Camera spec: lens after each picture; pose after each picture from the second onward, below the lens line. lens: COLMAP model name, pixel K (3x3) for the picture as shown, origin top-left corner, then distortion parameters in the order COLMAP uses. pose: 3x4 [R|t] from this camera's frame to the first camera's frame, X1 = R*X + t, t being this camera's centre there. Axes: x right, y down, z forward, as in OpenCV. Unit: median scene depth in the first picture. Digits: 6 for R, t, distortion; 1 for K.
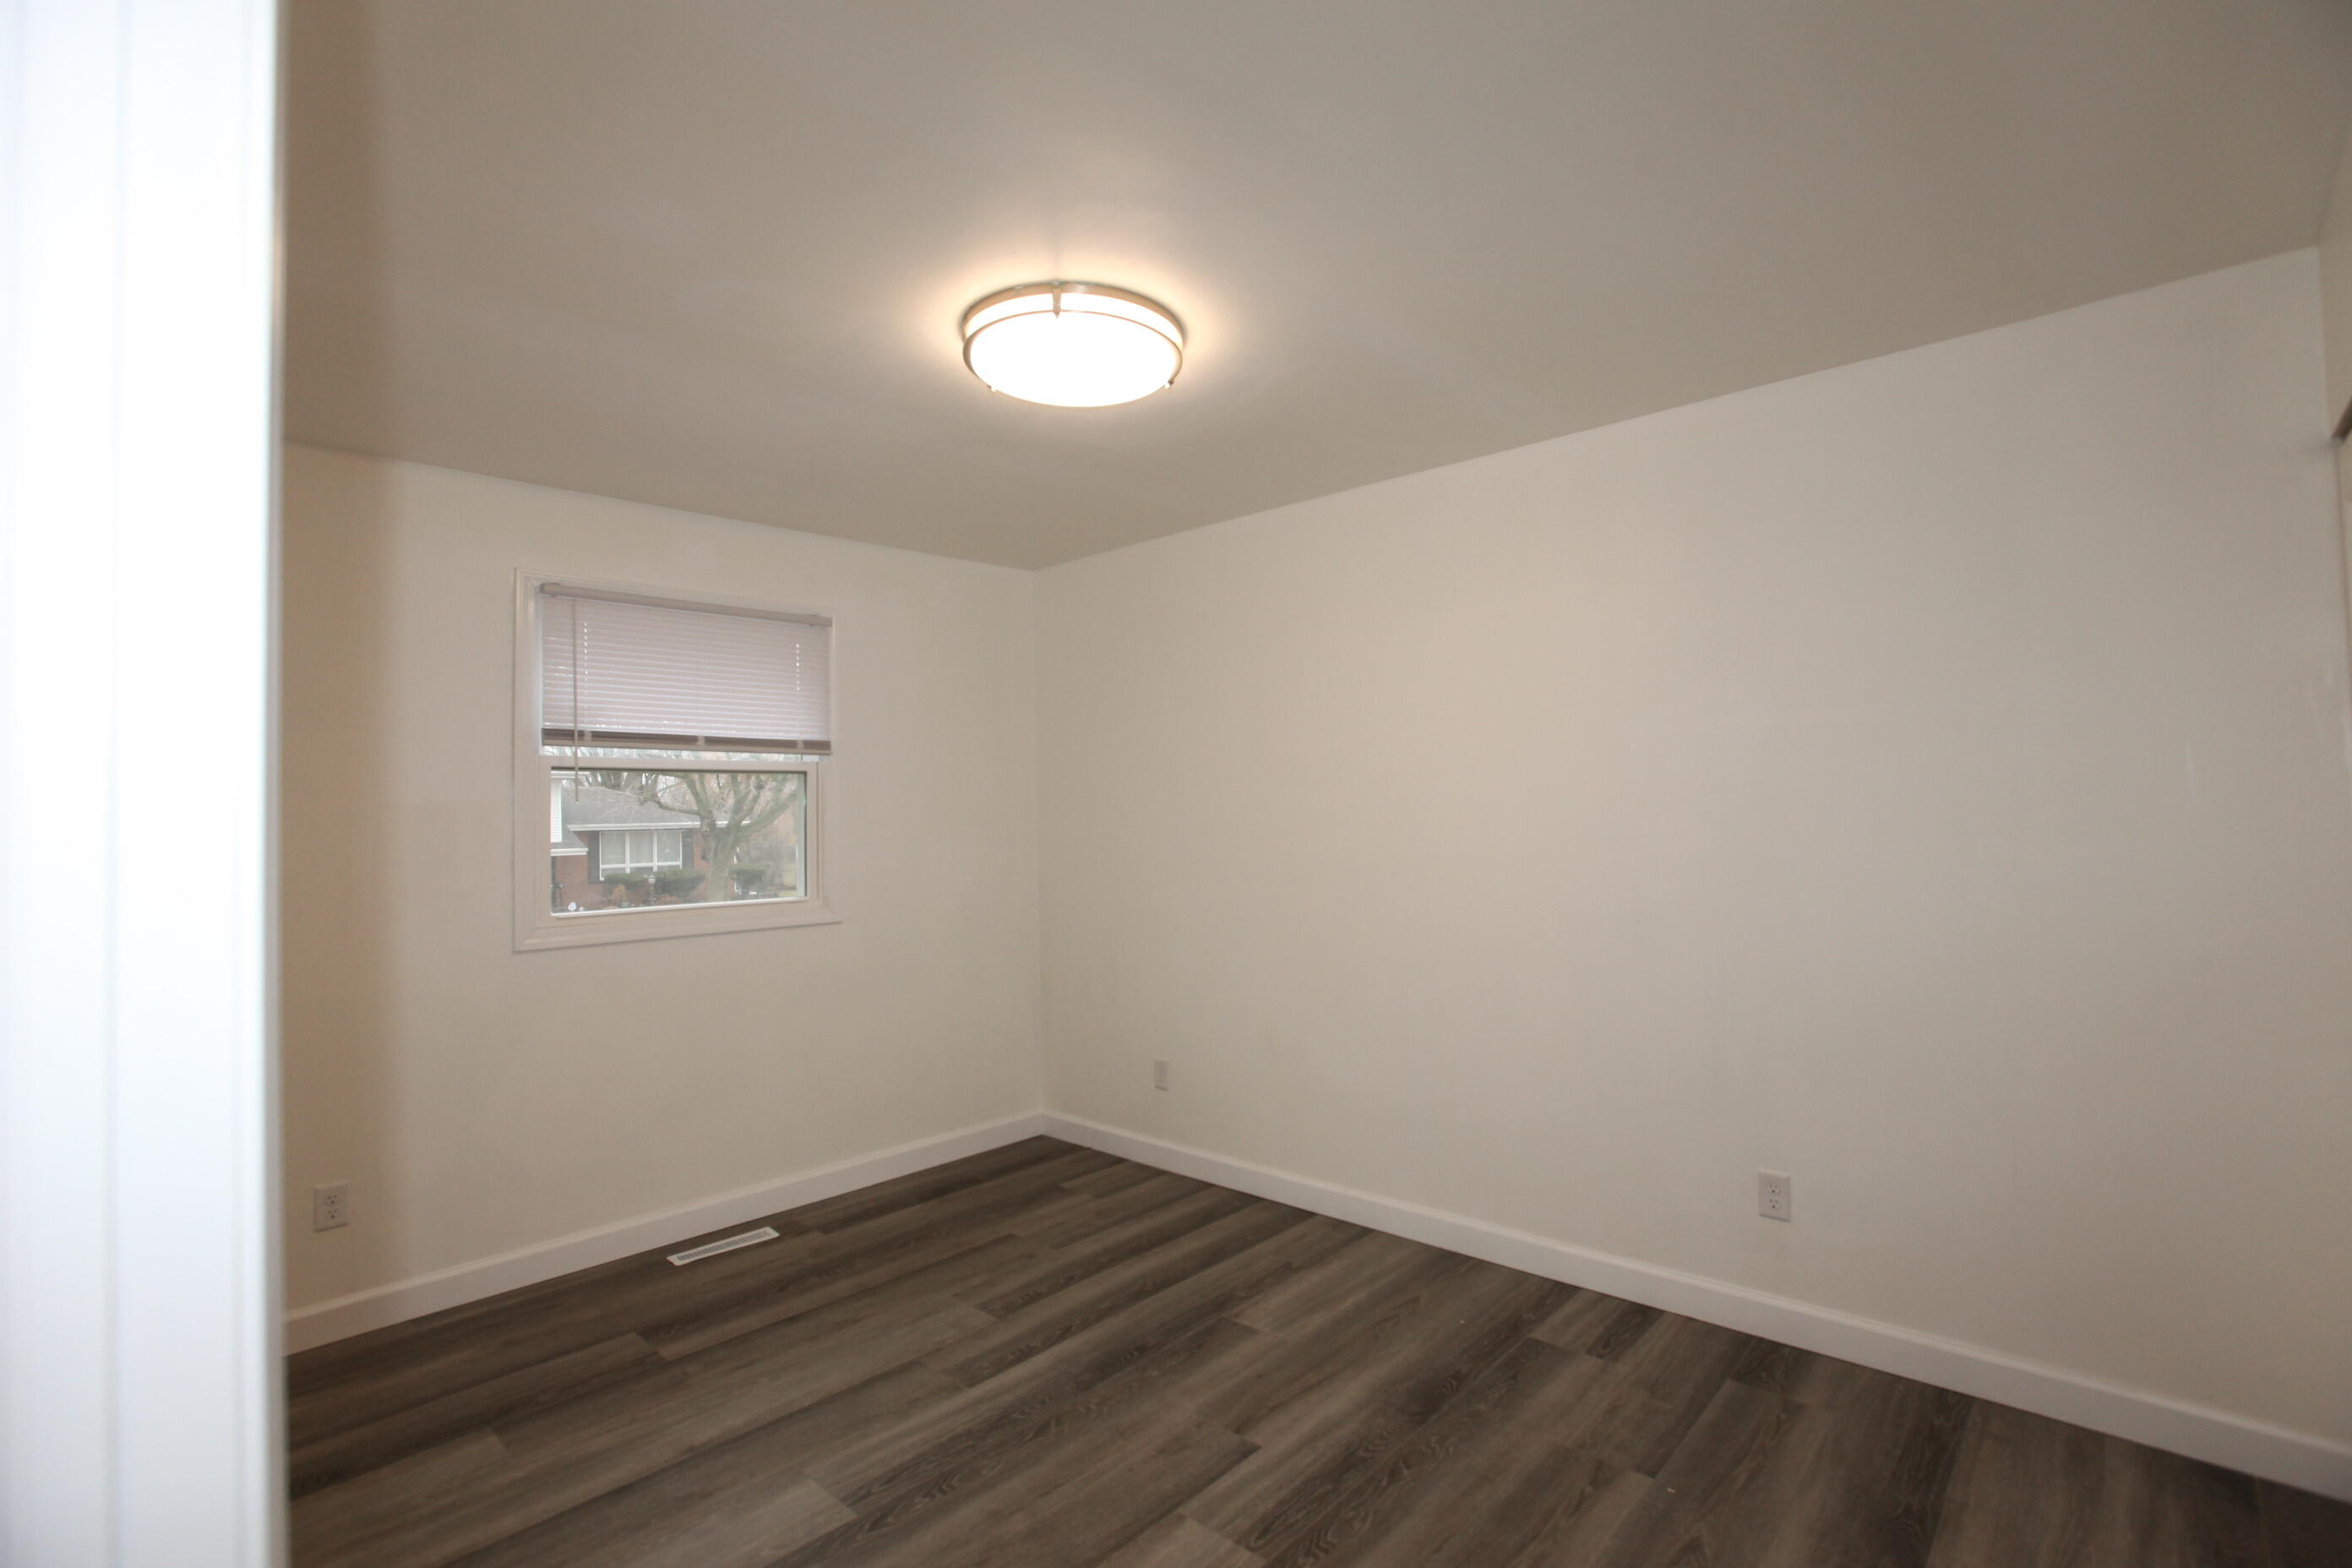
lens RADIAL K [[1079.0, 0, 1200.9], [0, 1079.0, 781.0], [0, 0, 1]] dist [-0.003032, 0.002902]
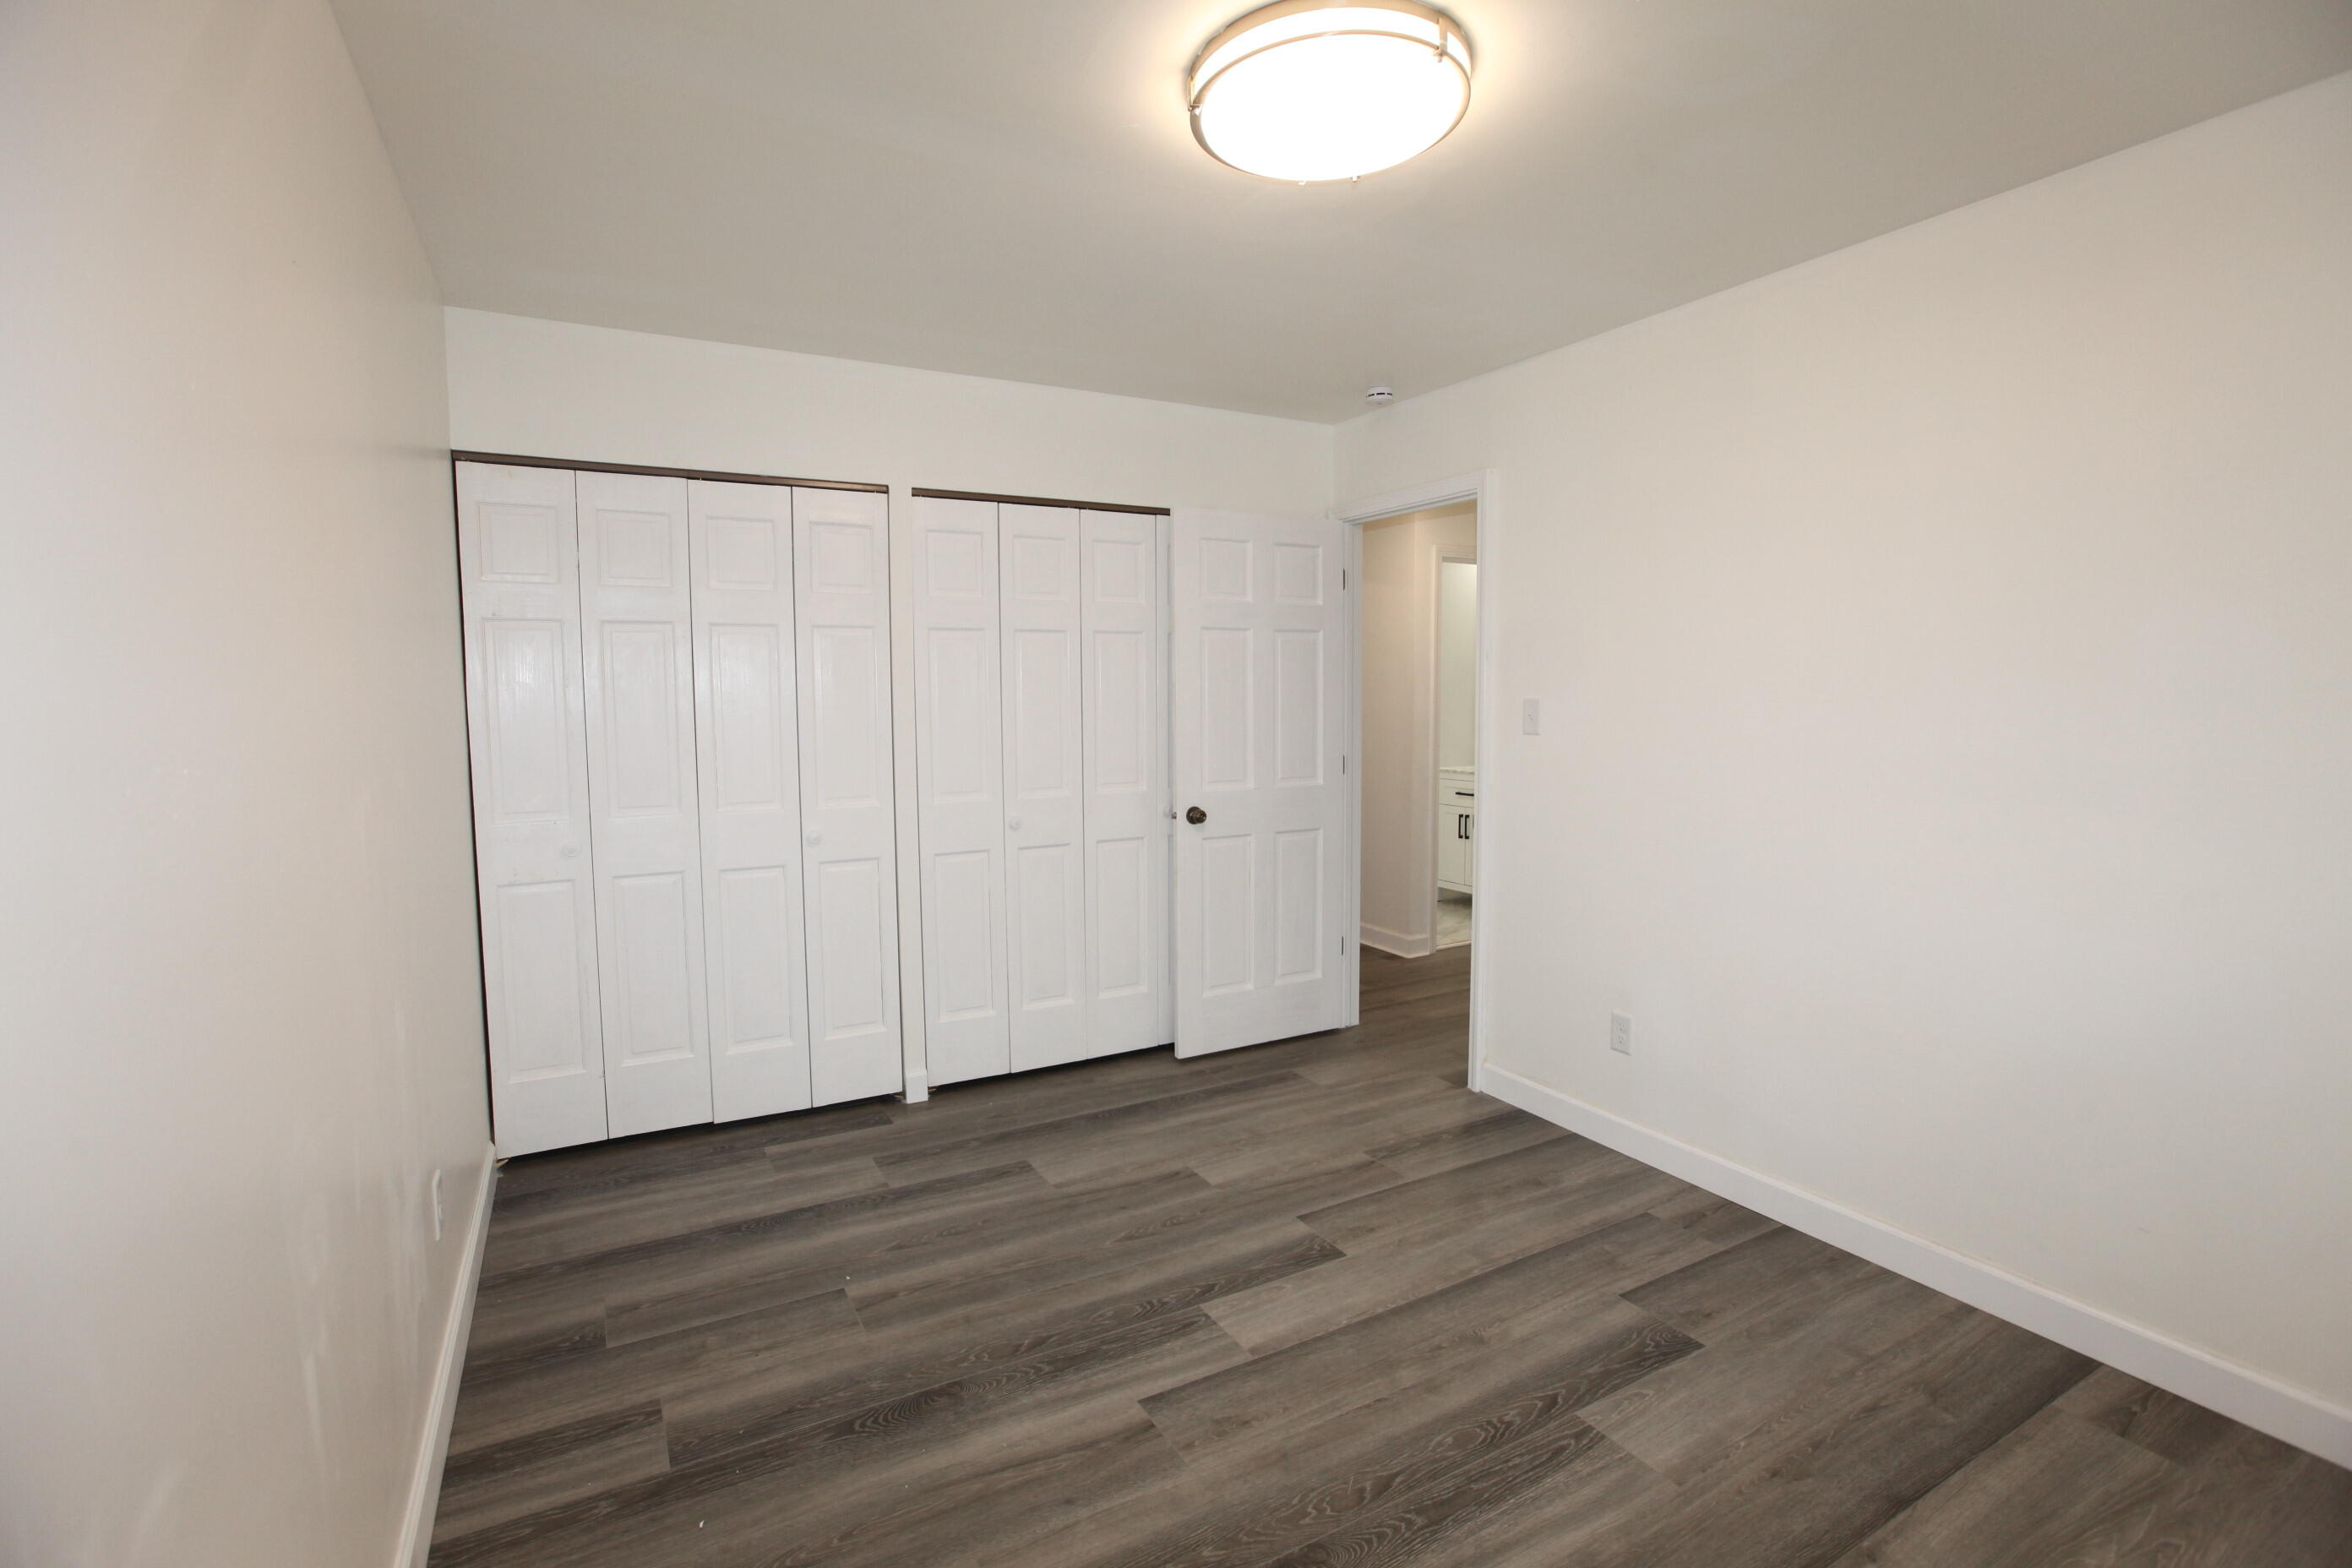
lens RADIAL K [[1079.0, 0, 1178.1], [0, 1079.0, 780.0], [0, 0, 1]] dist [-0.003032, 0.002902]
pose [[-0.942179, -0.000126, 0.335111, -0.281859], [0.017311, 0.998647, 0.049045, 0.057267], [-0.334664, 0.052011, -0.940901, 1.838789]]
